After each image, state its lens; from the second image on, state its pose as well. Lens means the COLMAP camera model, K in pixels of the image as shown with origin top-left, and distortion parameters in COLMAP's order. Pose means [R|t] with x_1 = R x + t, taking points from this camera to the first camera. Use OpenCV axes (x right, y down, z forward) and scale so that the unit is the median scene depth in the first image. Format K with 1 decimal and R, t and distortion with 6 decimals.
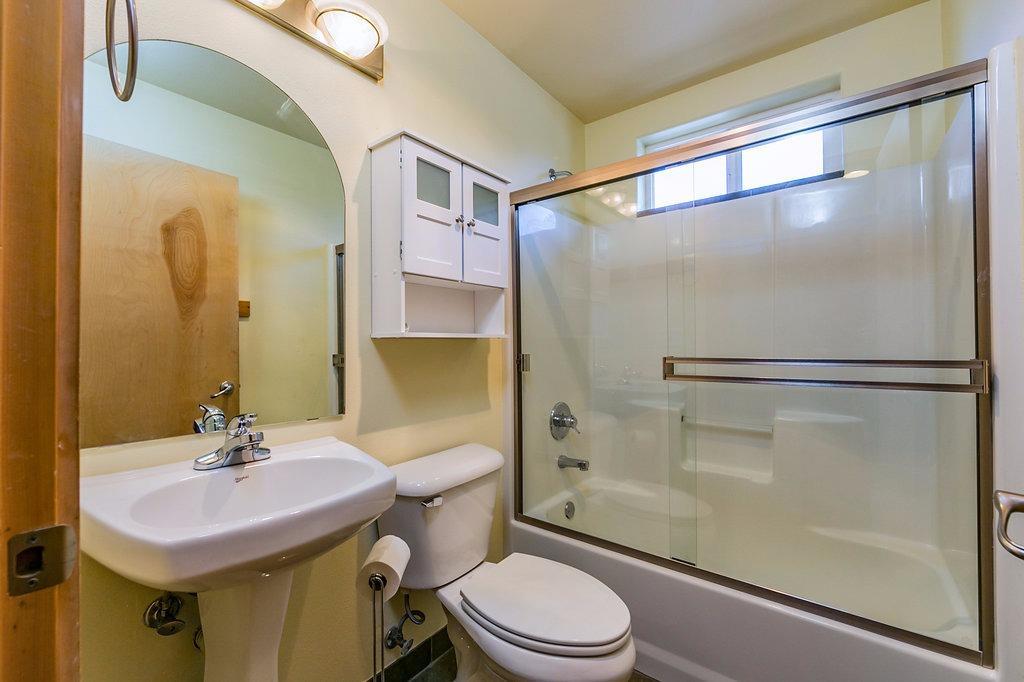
lens RADIAL K [[415.2, 0, 544.6], [0, 415.2, 332.2], [0, 0, 1]] dist [-0.002245, -0.000340]
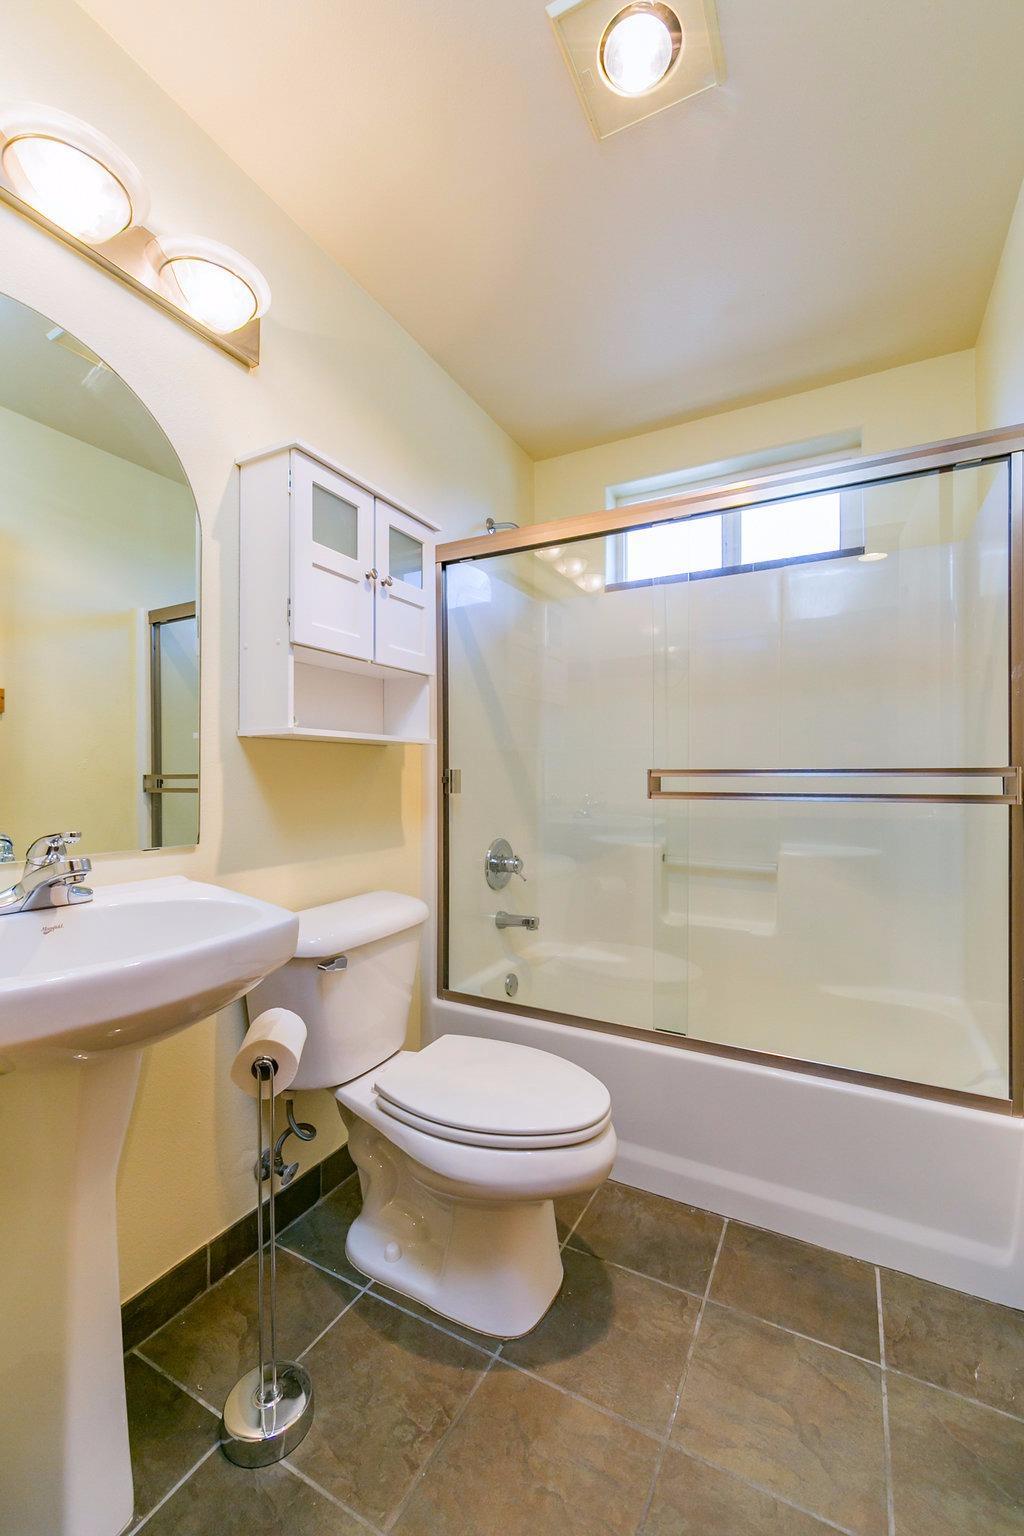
lens RADIAL K [[622.7, 0, 511.9], [0, 622.7, 774.4], [0, 0, 1]] dist [-0.002245, -0.000340]
pose [[0.989280, 0.022964, 0.144214, -0.110822], [-0.021619, 0.999707, -0.010889, 0.075624], [-0.144422, 0.007654, 0.989487, -0.087000]]
